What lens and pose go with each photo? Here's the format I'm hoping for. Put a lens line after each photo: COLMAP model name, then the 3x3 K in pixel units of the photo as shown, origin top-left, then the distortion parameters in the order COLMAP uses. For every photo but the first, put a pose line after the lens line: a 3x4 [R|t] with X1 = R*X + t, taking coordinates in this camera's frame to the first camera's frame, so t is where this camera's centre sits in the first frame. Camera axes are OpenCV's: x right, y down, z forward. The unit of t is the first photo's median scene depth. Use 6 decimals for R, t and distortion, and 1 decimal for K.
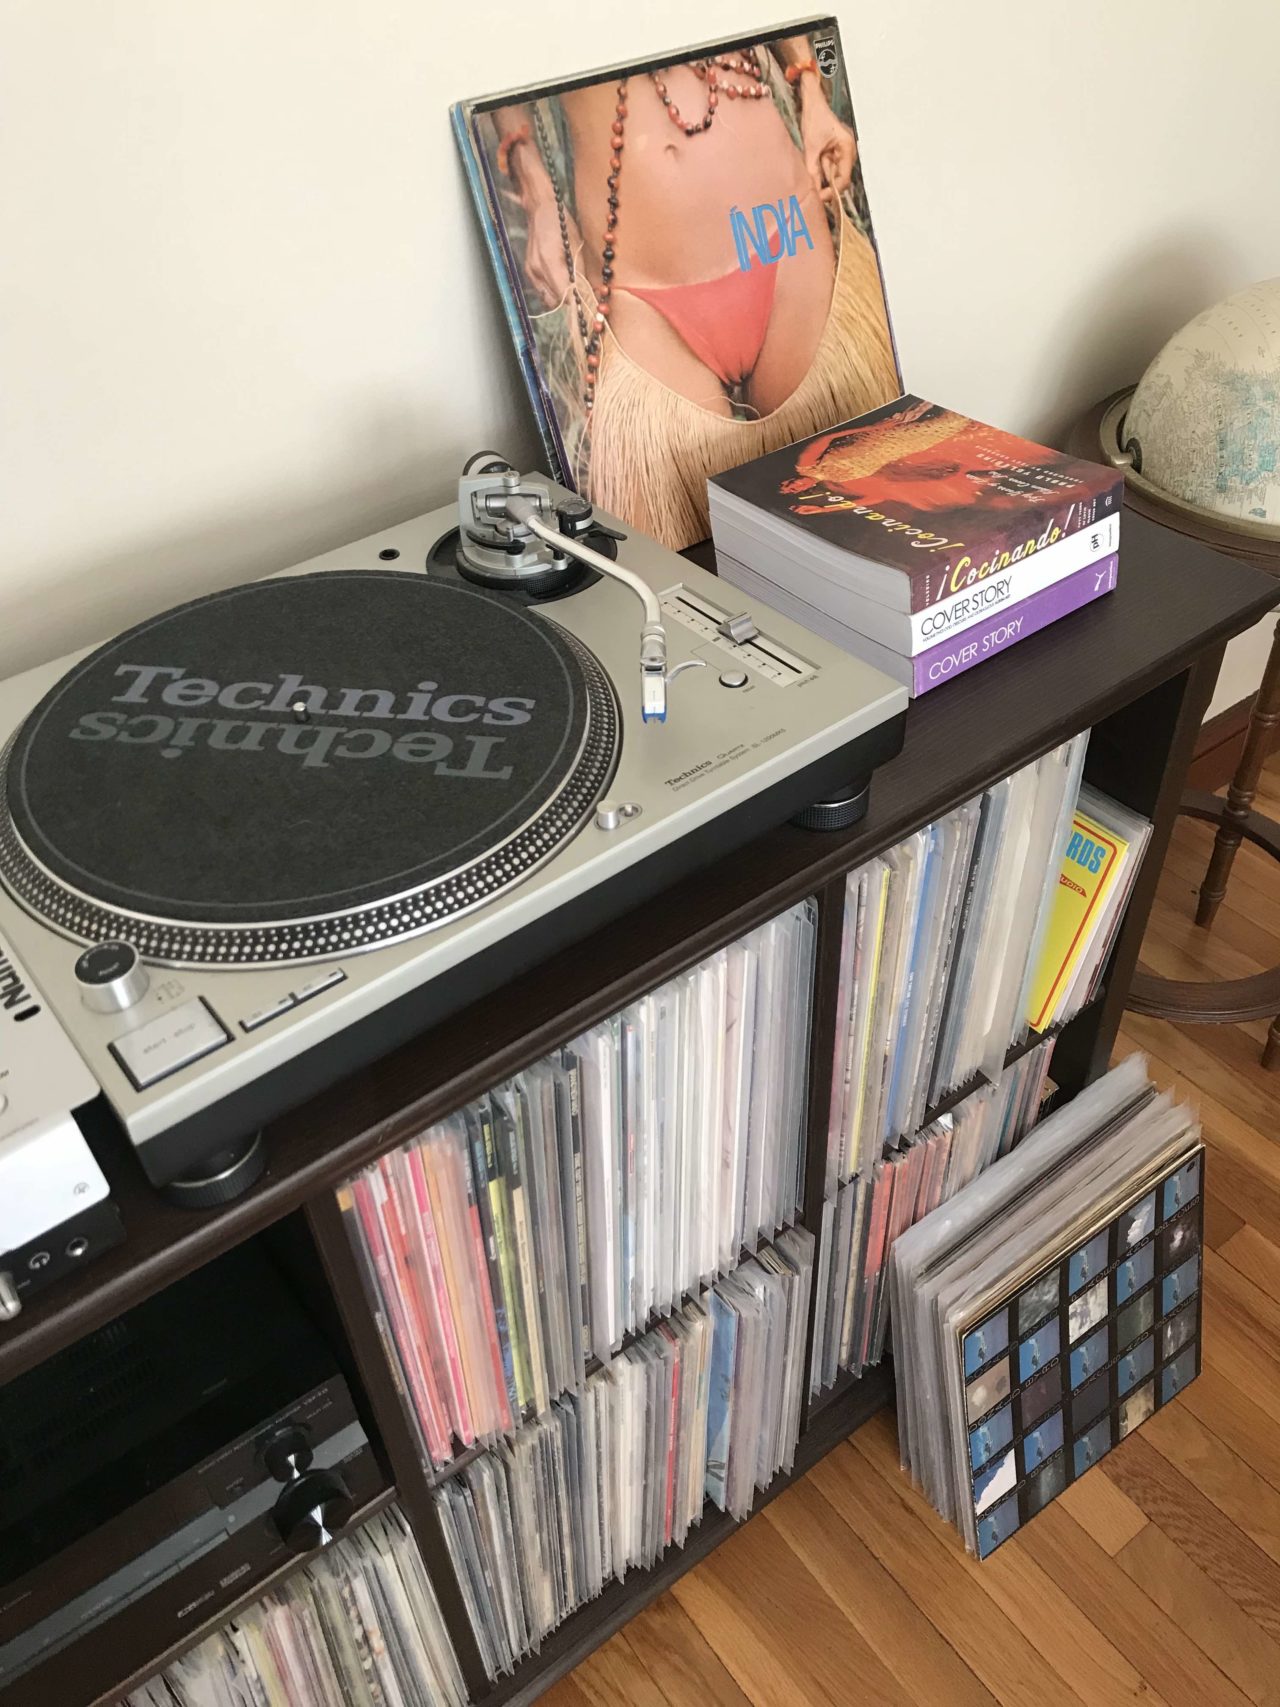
lens RADIAL K [[1380.9, 0, 648.1], [0, 1380.9, 853.3], [0, 0, 1]] dist [0.065628, -0.128863]
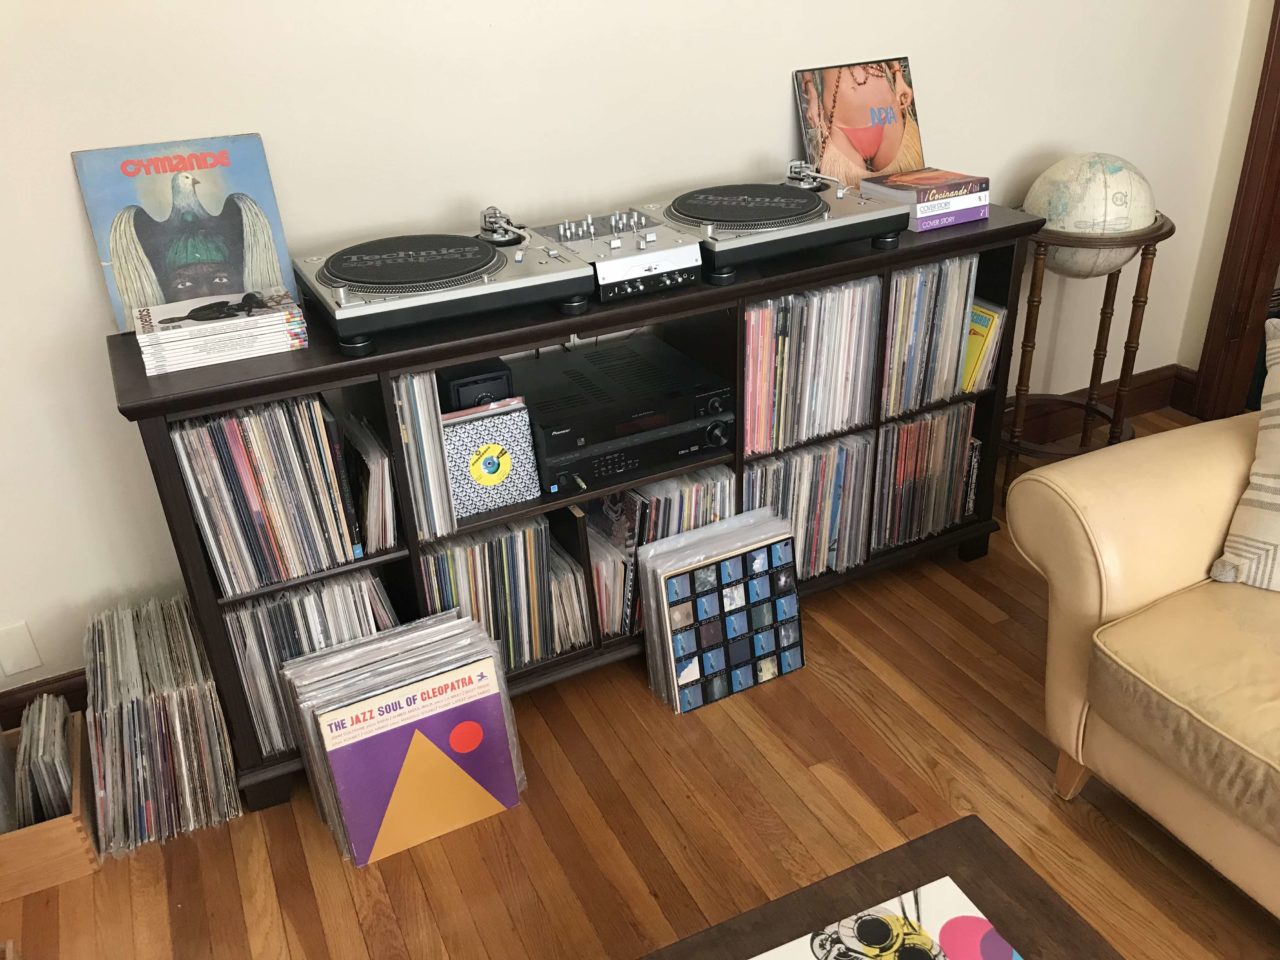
lens RADIAL K [[1035.5, 0, 640.0], [0, 1035.5, 480.0], [0, 0, 1]] dist [0.065628, -0.128863]
pose [[0.984495, 0.083201, -0.154428, -0.021657], [-0.117983, 0.965548, -0.231942, 1.012659], [0.129810, 0.246566, 0.960393, -1.198036]]
